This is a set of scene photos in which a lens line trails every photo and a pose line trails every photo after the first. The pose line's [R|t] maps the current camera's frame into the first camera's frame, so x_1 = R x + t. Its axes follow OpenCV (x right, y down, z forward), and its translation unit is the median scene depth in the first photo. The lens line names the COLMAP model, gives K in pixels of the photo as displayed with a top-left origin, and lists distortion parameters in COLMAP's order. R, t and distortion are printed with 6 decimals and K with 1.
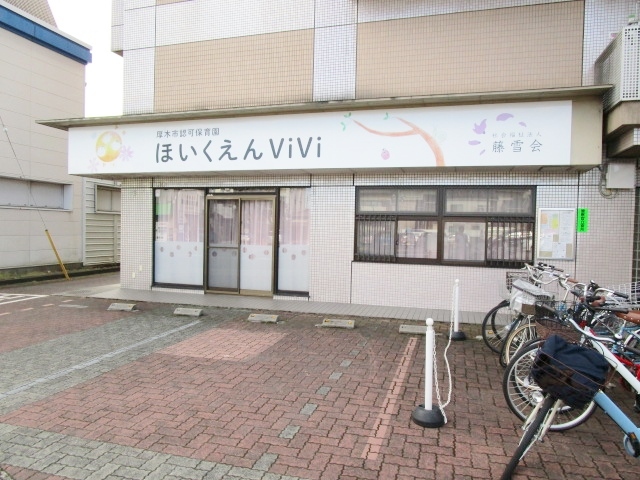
lens RADIAL K [[459.0, 0, 320.8], [0, 459.0, 240.8], [0, 0, 1]] dist [-0.008319, -0.003407]
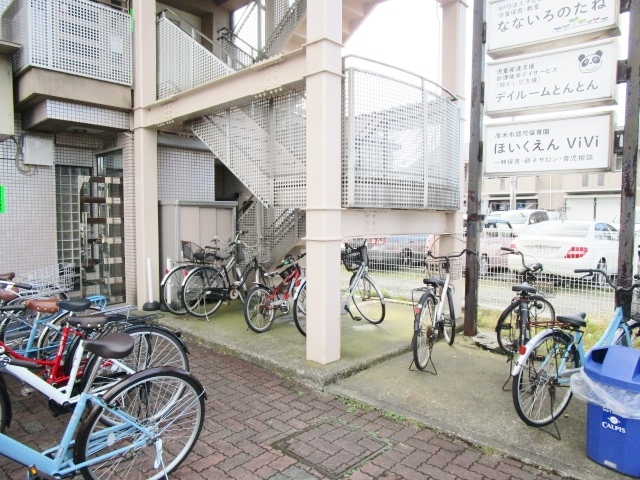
lens RADIAL K [[459.0, 0, 320.6], [0, 459.0, 240.7], [0, 0, 1]] dist [-0.008319, -0.003407]
pose [[0.455022, -0.067287, 0.887935, 0.090721], [0.031934, 0.997733, 0.059243, 0.002505], [-0.889908, 0.001398, 0.456139, 0.077237]]
